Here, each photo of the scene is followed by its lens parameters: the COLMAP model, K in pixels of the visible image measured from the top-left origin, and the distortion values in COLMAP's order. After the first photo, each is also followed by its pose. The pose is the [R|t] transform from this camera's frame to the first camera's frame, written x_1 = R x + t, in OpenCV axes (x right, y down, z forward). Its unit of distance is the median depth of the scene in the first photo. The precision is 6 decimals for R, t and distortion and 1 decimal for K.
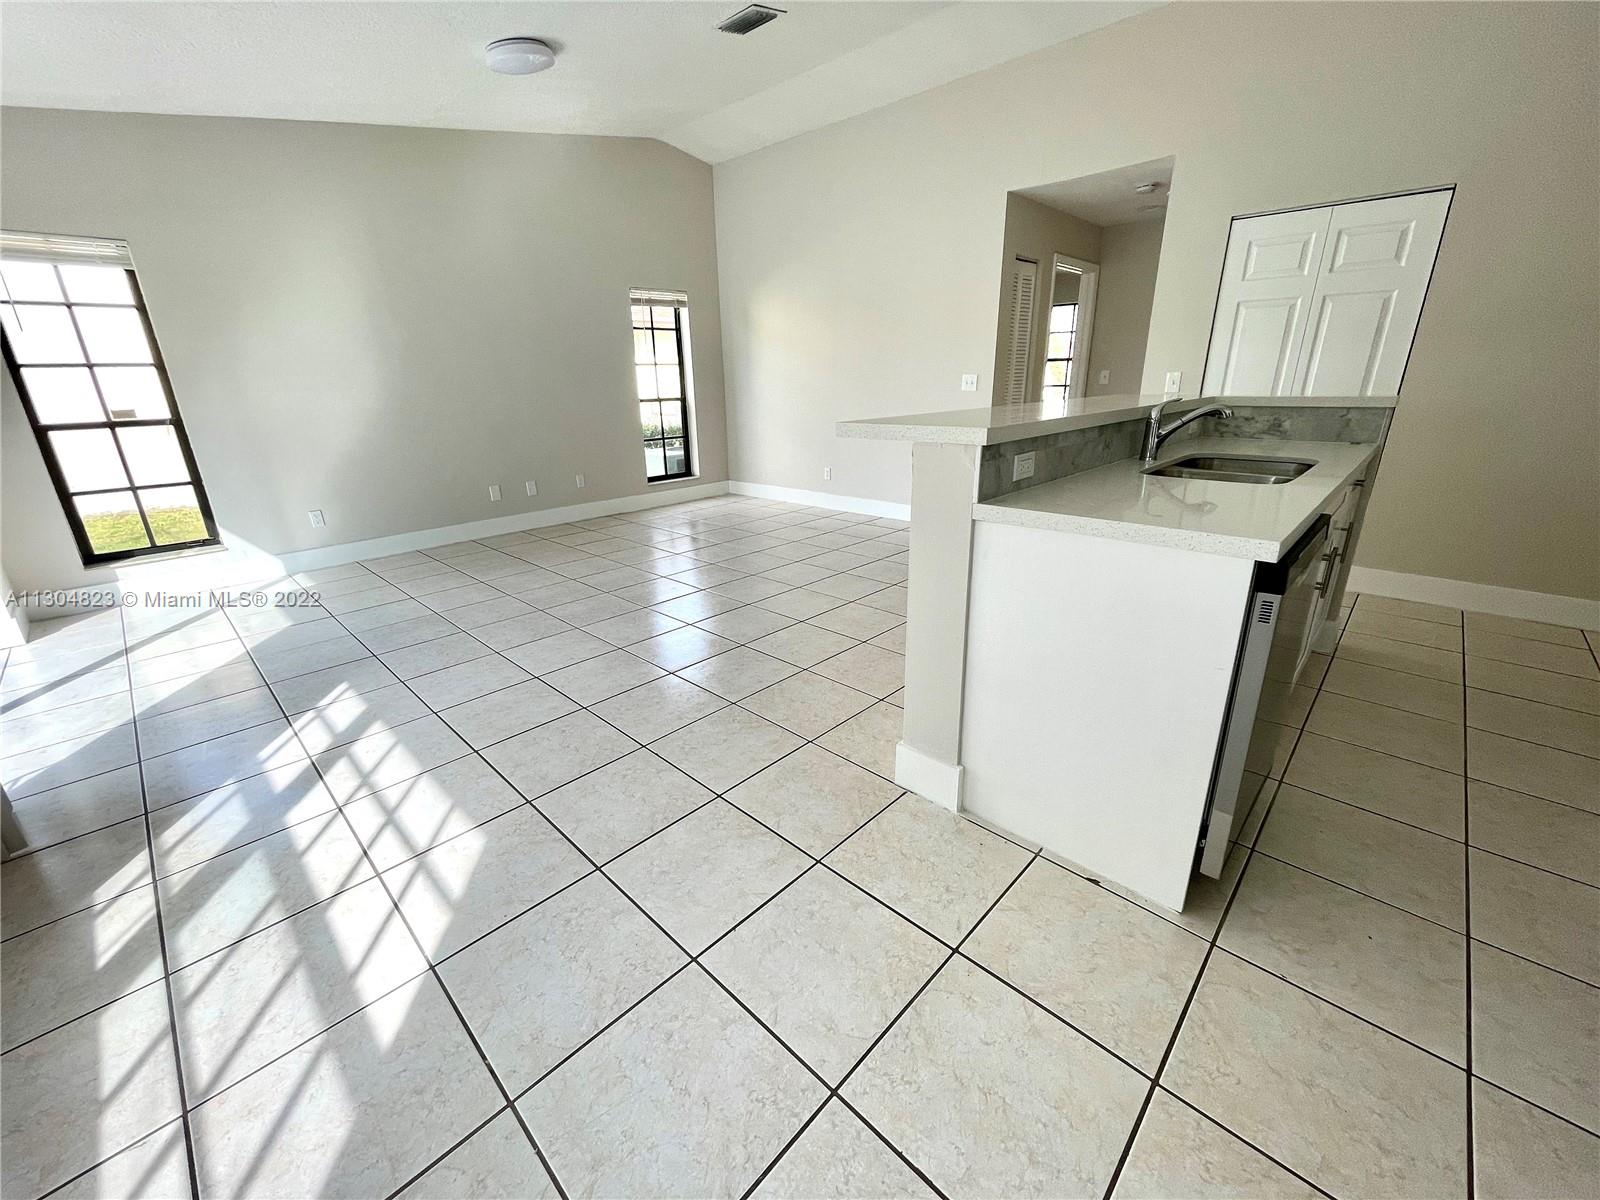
lens RADIAL K [[648.6, 0, 799.3], [0, 648.6, 599.7], [0, 0, 1]] dist [-0.001473, 0.000136]
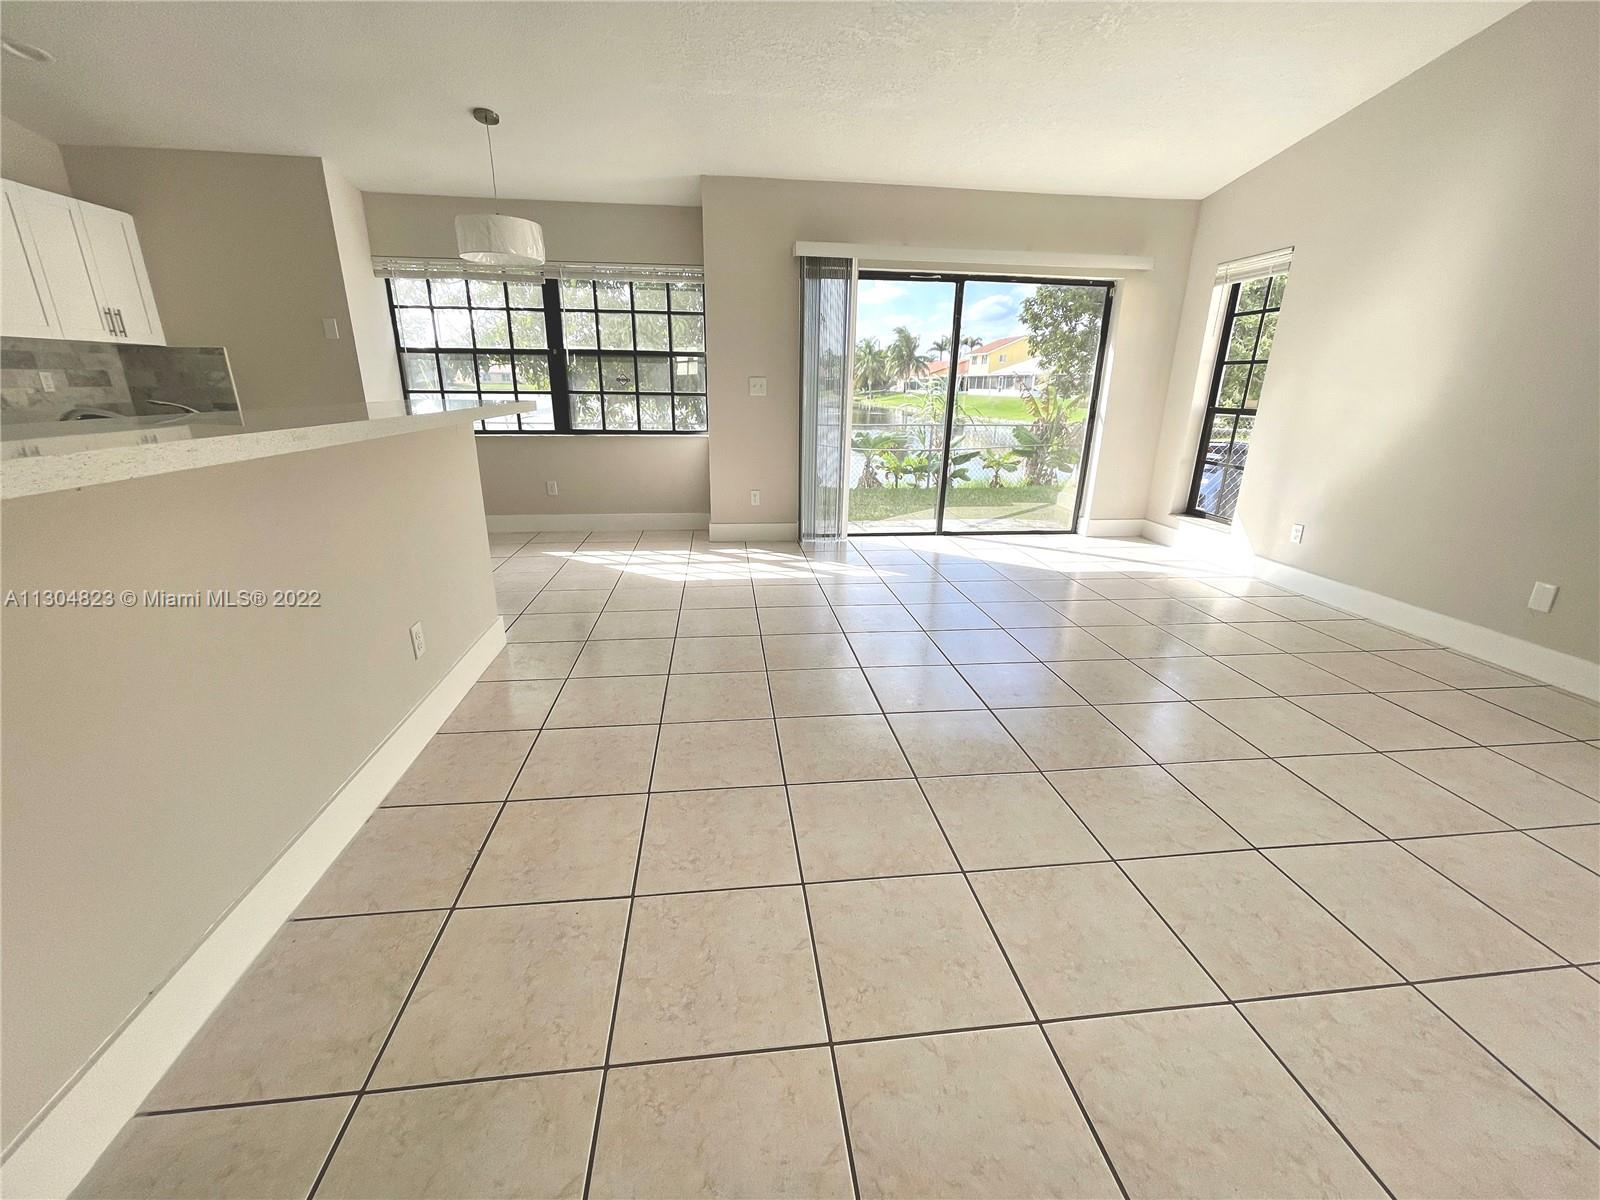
lens RADIAL K [[648.6, 0, 794.4], [0, 648.6, 595.2], [0, 0, 1]] dist [-0.001473, 0.000136]
pose [[-0.643956, 0.252183, -0.722305, 0.733041], [-0.247933, 0.824374, 0.508859, -0.694581], [0.723775, 0.506766, -0.468336, 1.998253]]
